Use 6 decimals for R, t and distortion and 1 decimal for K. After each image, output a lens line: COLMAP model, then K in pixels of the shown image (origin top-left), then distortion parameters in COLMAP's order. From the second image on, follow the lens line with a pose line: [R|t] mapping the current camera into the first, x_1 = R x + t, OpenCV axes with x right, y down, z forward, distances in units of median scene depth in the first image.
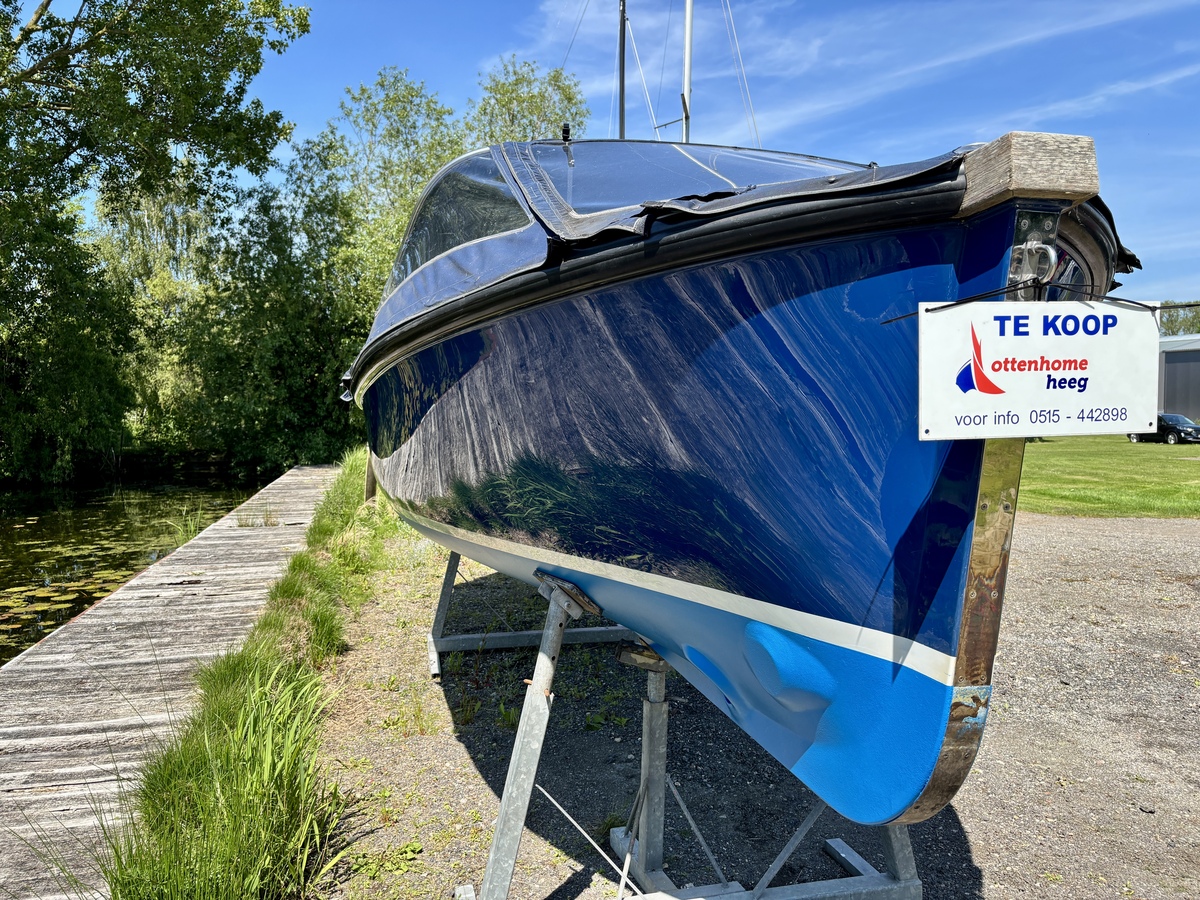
lens RADIAL K [[922.6, 0, 604.2], [0, 922.6, 435.9], [0, 0, 1]] dist [0.054945, -0.050228]
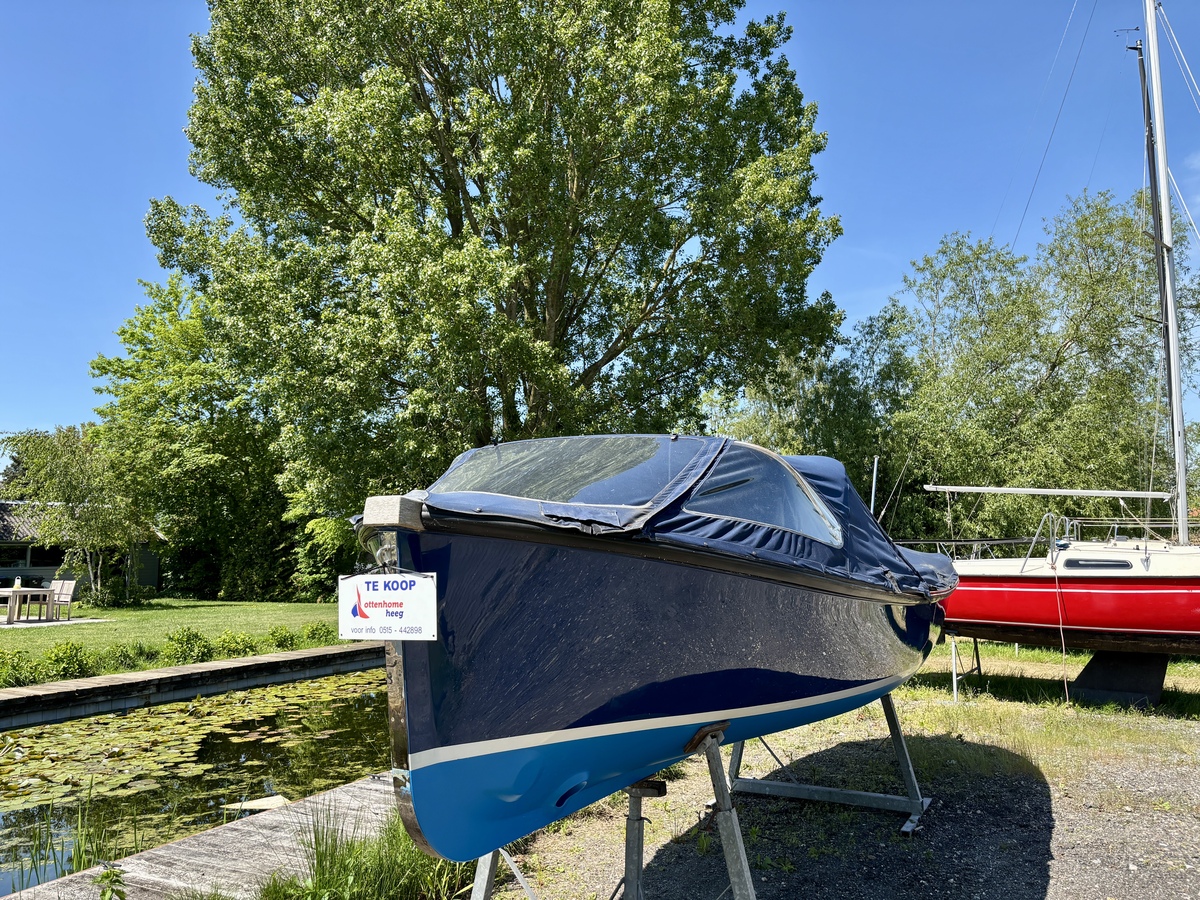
lens RADIAL K [[920.4, 0, 603.8], [0, 920.4, 427.8], [0, 0, 1]] dist [0.062371, -0.061434]
pose [[0.766072, -0.095240, -0.635659, 0.132072], [-0.010660, 0.986943, -0.160719, -0.008346], [0.642666, 0.129899, 0.755054, -0.018310]]
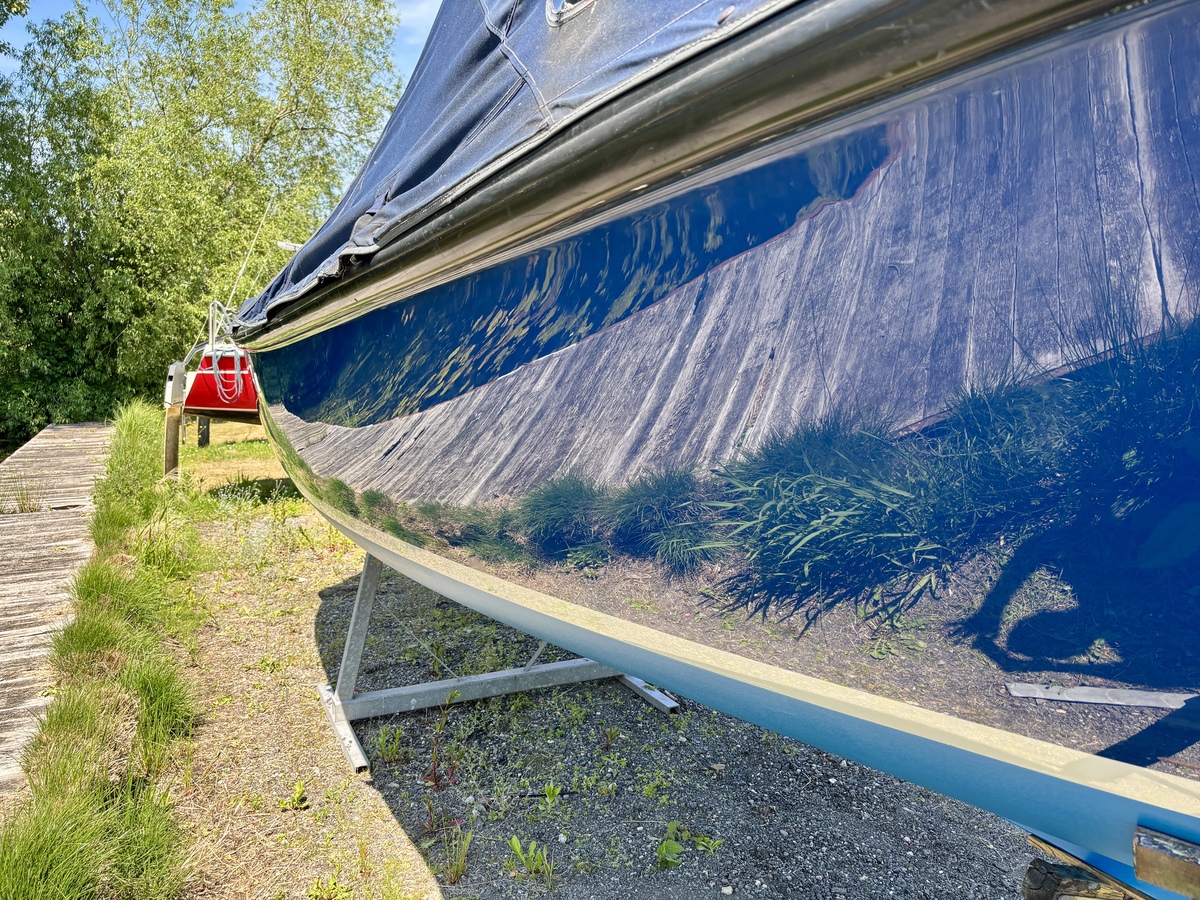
lens RADIAL K [[922.6, 0, 604.2], [0, 922.6, 435.9], [0, 0, 1]] dist [0.054945, -0.050228]
pose [[0.974691, -0.019717, 0.222684, -0.038473], [0.007433, 0.998411, 0.055864, -0.000329], [-0.223431, -0.052794, 0.973289, 0.087912]]
